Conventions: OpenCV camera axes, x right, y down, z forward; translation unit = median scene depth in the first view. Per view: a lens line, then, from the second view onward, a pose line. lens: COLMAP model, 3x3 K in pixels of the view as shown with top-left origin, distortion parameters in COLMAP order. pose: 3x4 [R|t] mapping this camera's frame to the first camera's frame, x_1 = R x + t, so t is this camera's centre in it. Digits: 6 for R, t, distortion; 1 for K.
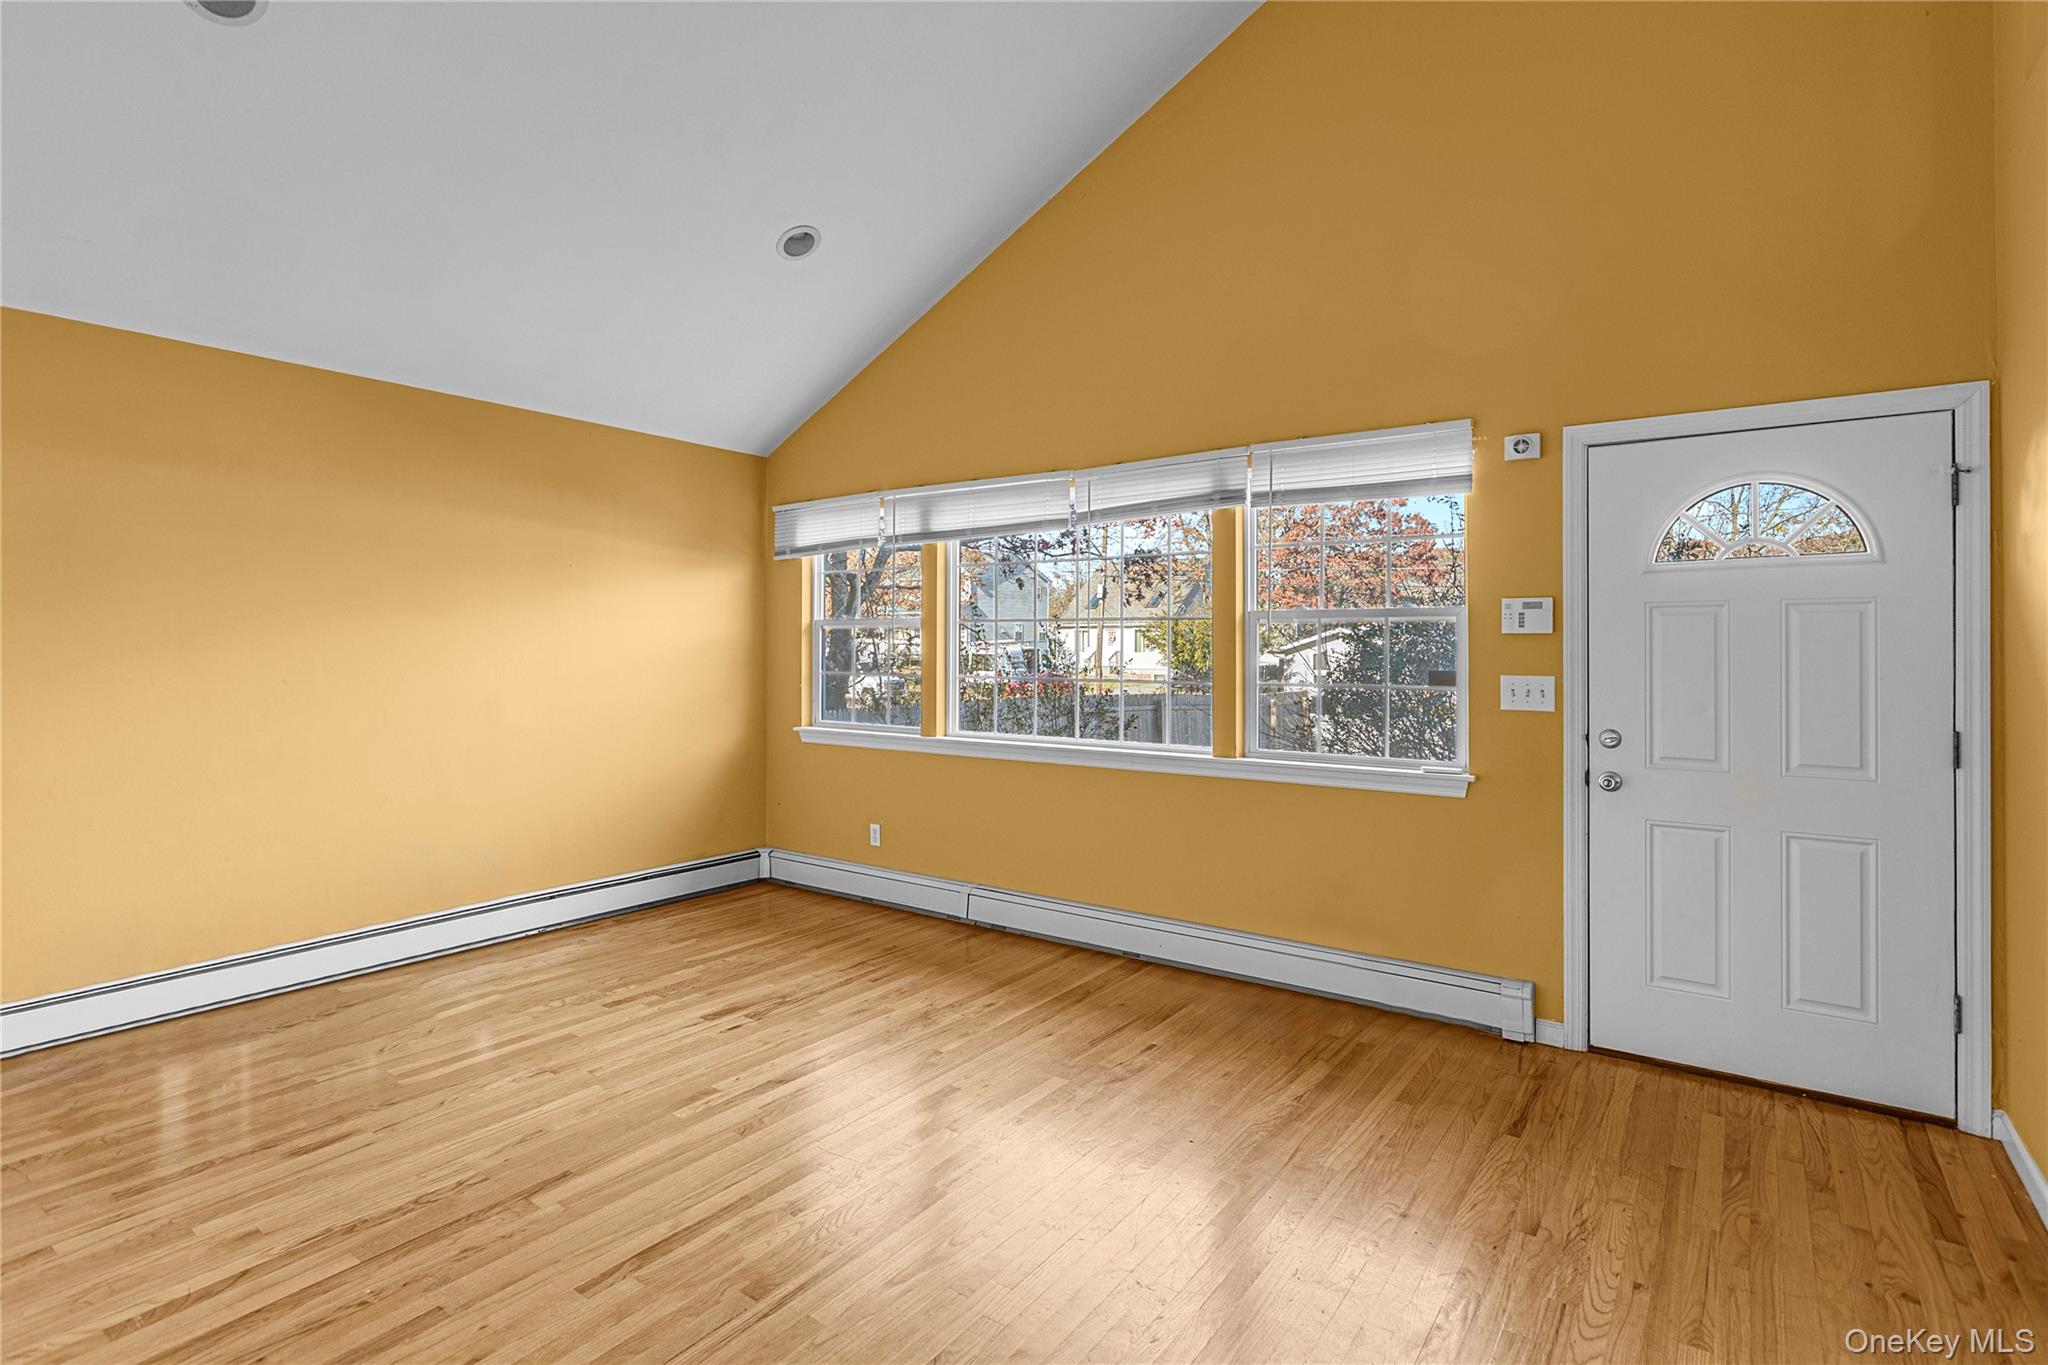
lens RADIAL K [[1005.2, 0, 1022.3], [0, 1005.2, 634.4], [0, 0, 1]] dist [-0.002583, -0.000460]
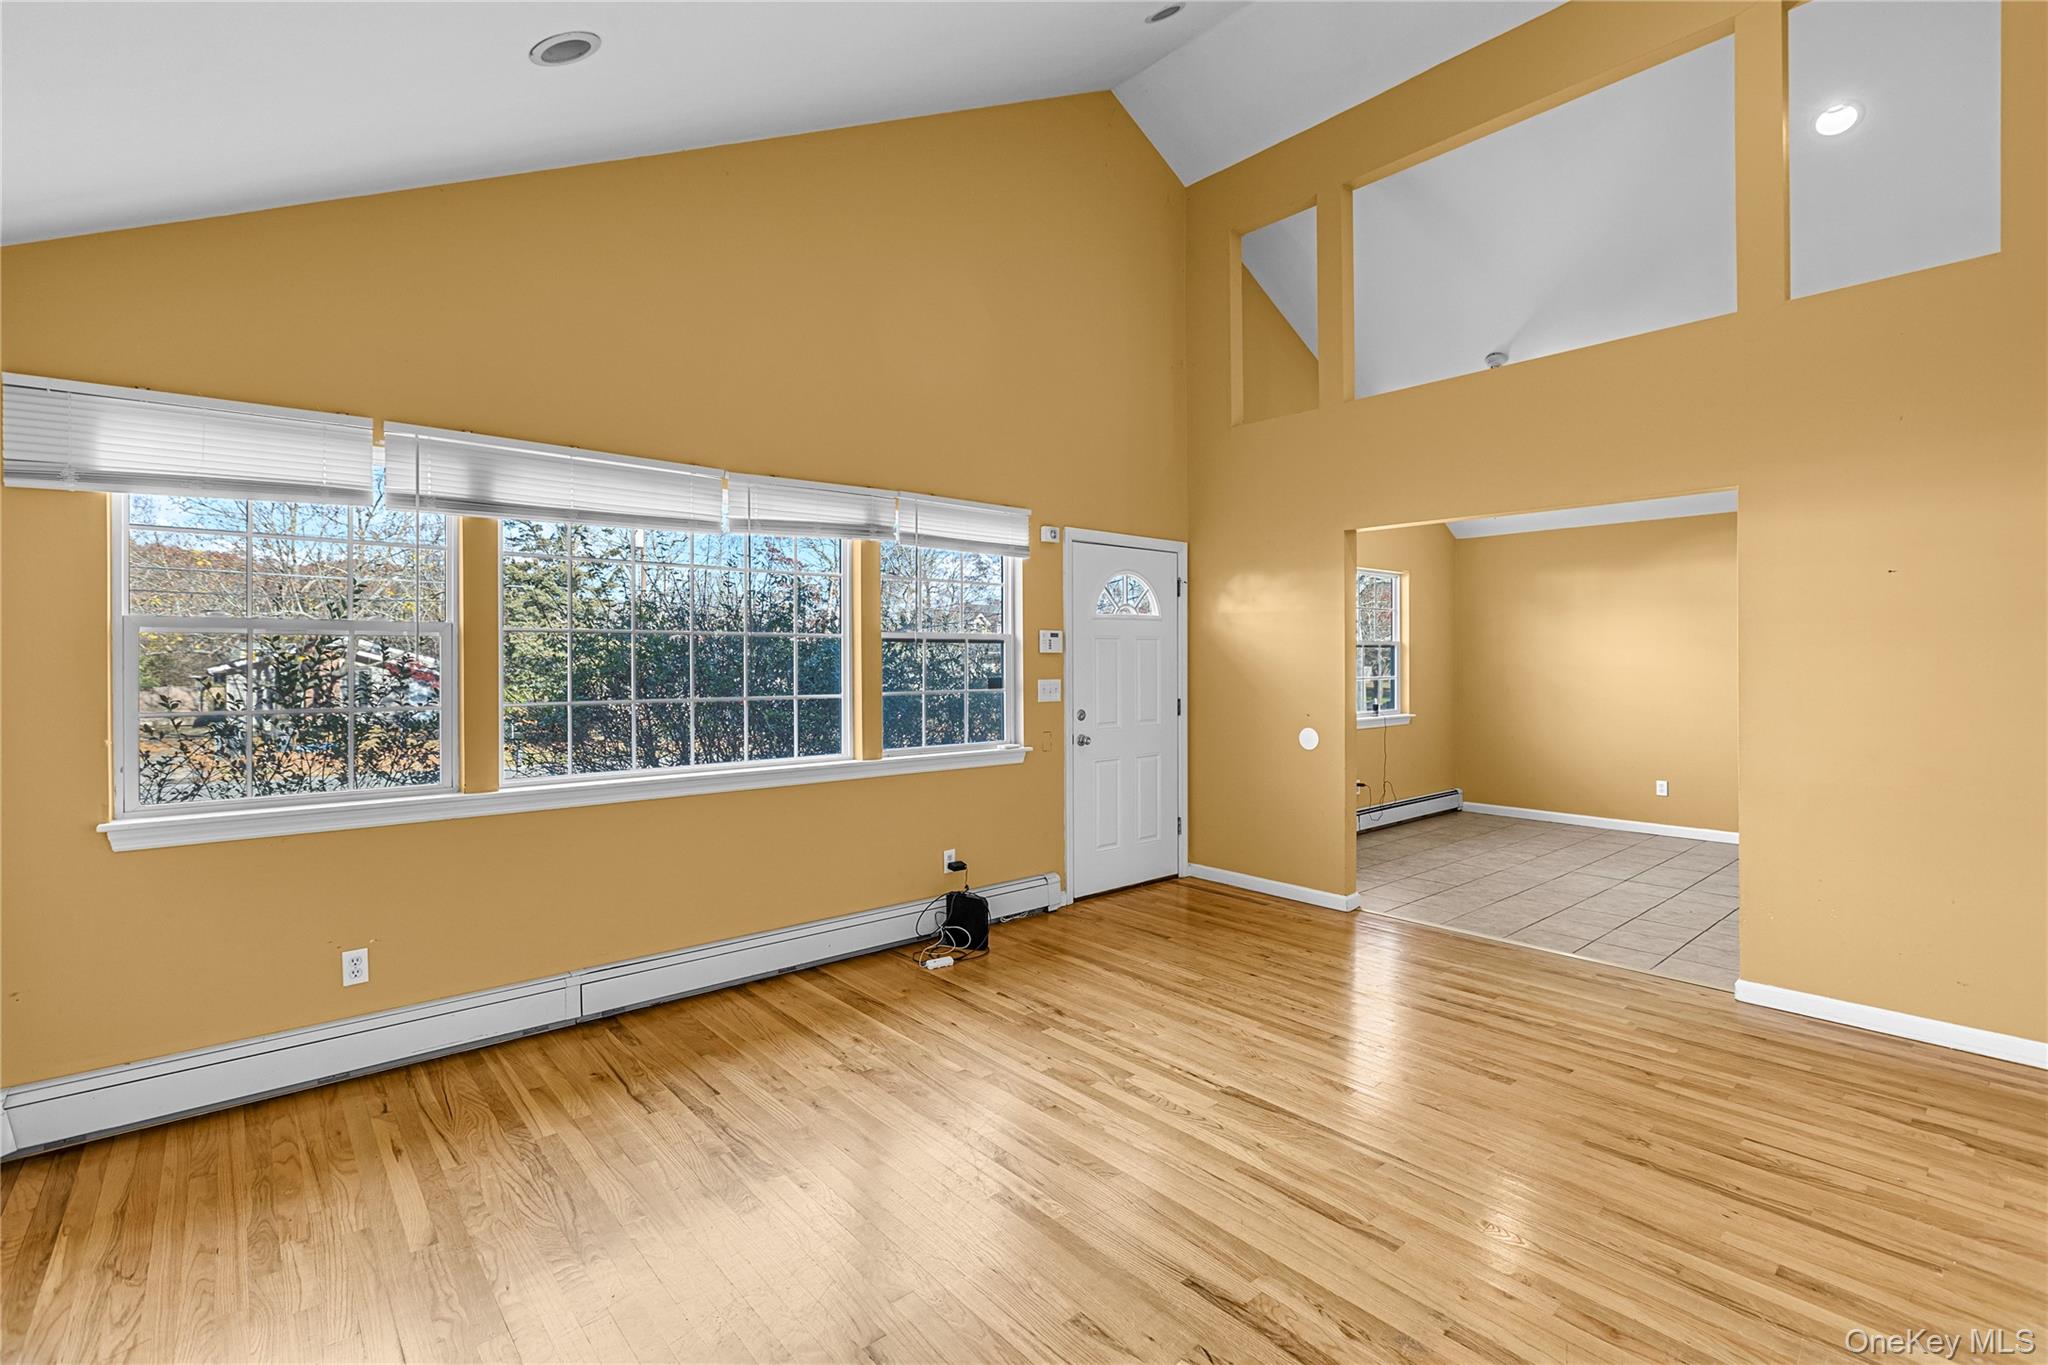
lens RADIAL K [[919.5, 0, 1021.1], [0, 919.5, 660.2], [0, 0, 1]] dist [0.001452, -0.000035]
pose [[0.233504, -0.002962, 0.972351, -0.859106], [-0.009076, 0.999945, 0.005225, 0.003280], [-0.972314, -0.010045, 0.233464, 0.662291]]
